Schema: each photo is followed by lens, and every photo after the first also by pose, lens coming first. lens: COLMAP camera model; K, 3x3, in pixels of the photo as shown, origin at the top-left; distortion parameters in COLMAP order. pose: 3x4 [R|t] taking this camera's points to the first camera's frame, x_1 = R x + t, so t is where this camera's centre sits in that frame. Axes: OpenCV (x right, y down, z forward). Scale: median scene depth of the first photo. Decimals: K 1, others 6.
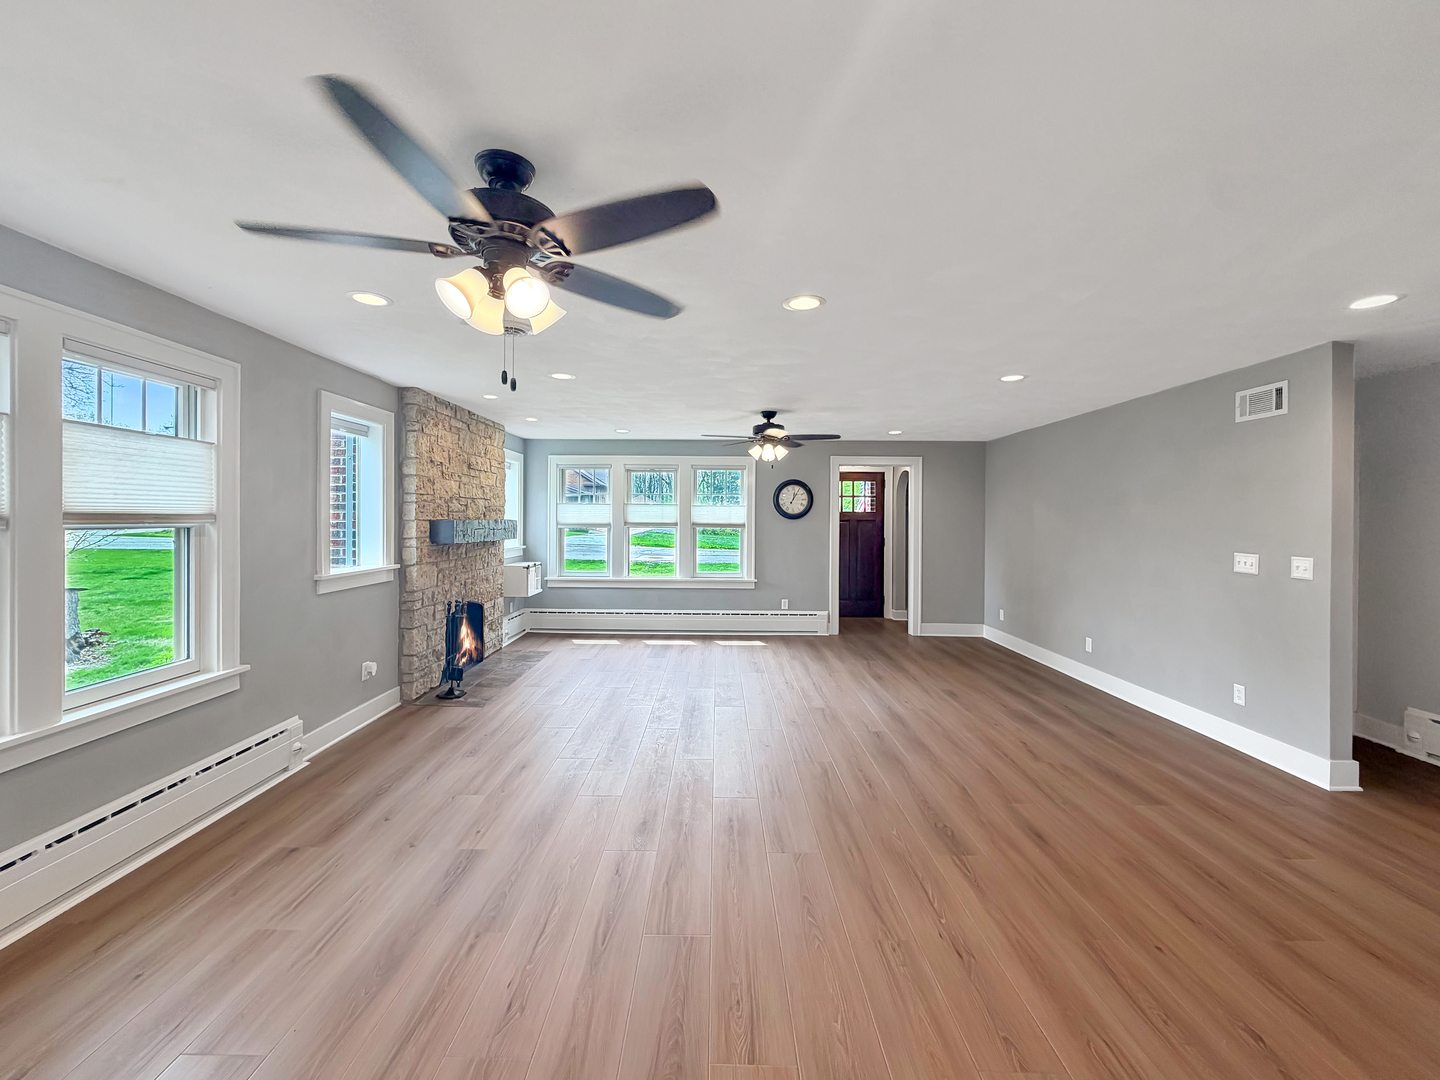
lens RADIAL K [[616.8, 0, 682.0], [0, 616.8, 521.2], [0, 0, 1]] dist [0.001167, -0.000017]
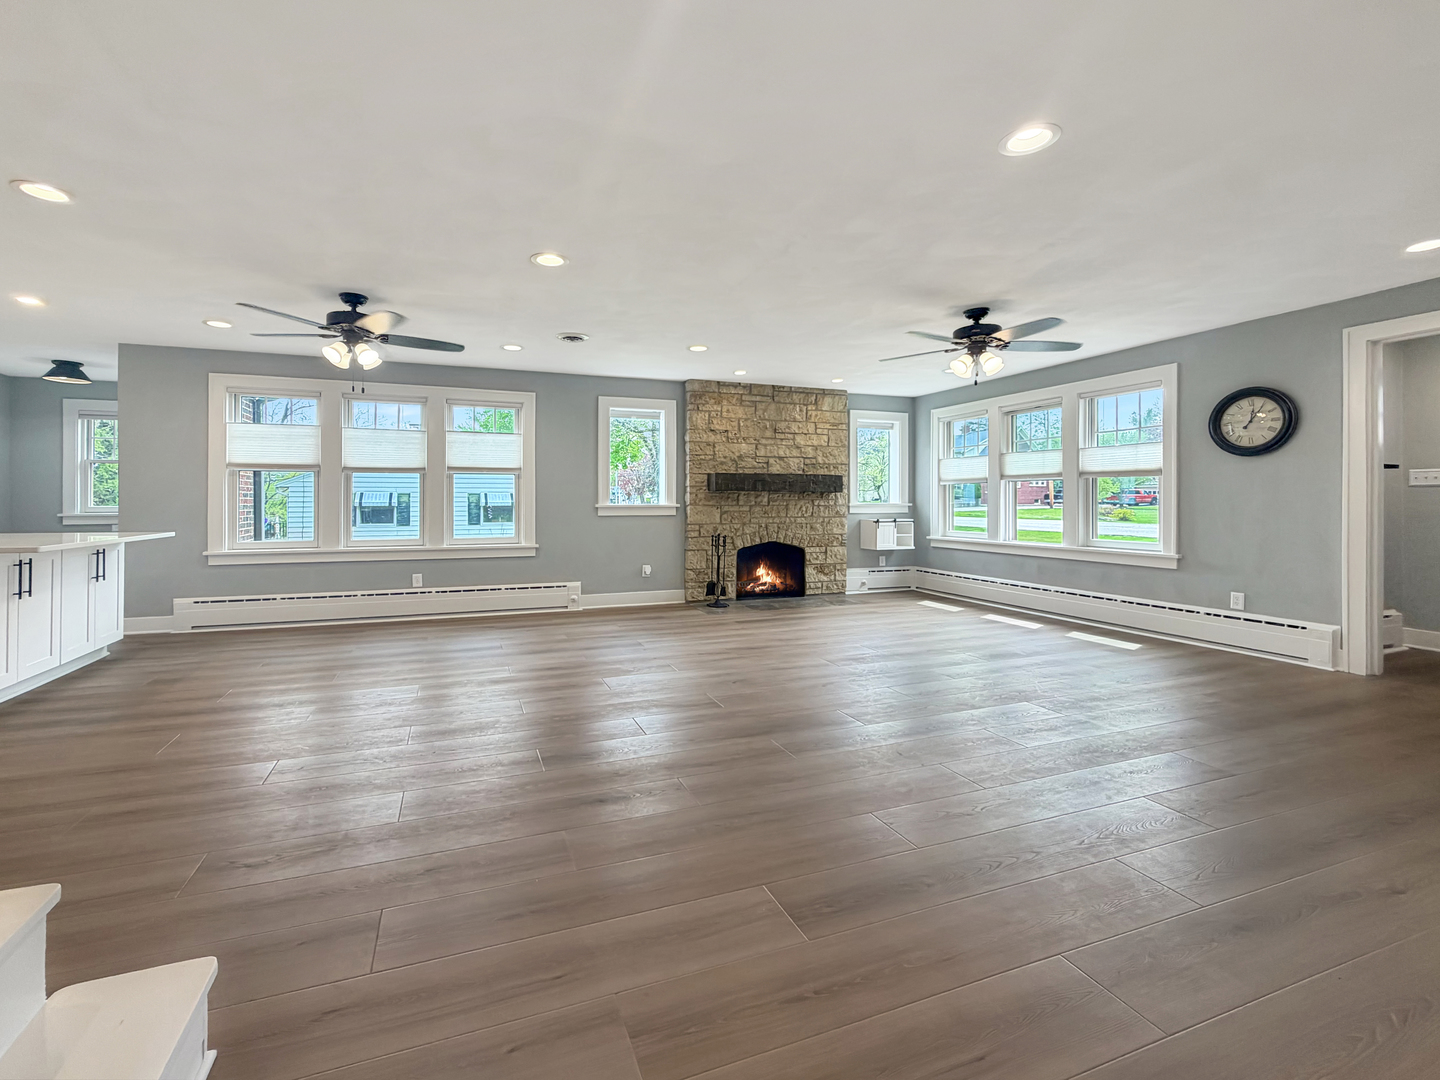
lens RADIAL K [[592.5, 0, 696.3], [0, 592.5, 502.3], [0, 0, 1]] dist [0.000148, -0.000095]
pose [[0.379262, -0.007523, -0.925259, 0.552831], [-0.001253, 0.999962, -0.008644, 0.051058], [0.925288, 0.004438, 0.379238, 0.337705]]
